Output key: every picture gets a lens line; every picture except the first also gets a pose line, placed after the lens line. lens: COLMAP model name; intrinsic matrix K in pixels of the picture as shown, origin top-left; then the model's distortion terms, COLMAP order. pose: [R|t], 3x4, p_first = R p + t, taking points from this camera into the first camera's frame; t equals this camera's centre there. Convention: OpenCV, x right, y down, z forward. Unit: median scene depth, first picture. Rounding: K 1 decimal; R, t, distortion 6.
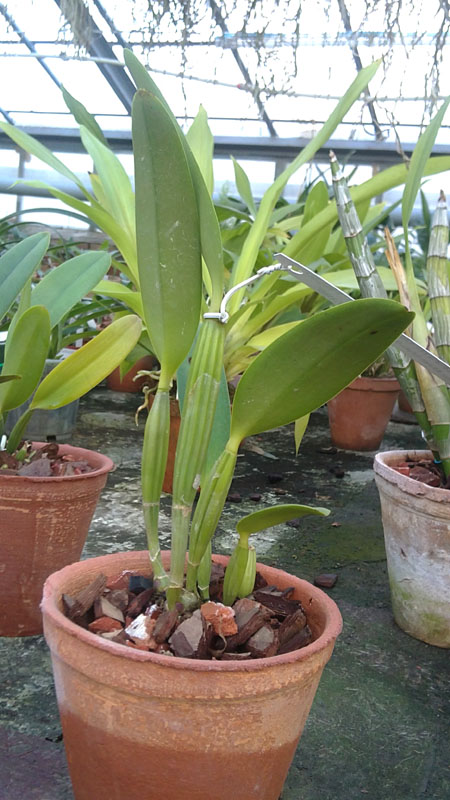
lens RADIAL K [[815.4, 0, 226.5], [0, 815.4, 402.4], [0, 0, 1]] dist [0.024216, -0.126747]
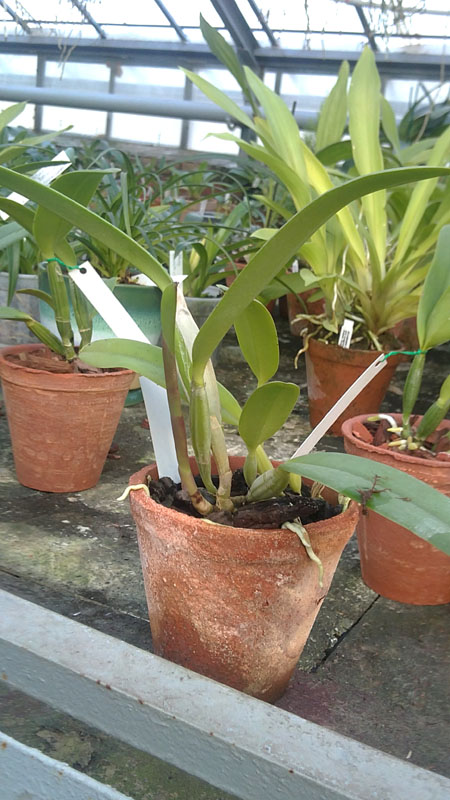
lens RADIAL K [[812.6, 0, 221.1], [0, 812.6, 419.9], [0, 0, 1]] dist [0.009734, -0.107987]
pose [[0.997071, 0.031081, -0.069877, -0.136946], [-0.021945, 0.991543, 0.127914, -0.038381], [0.073262, -0.126006, 0.989321, -0.048490]]
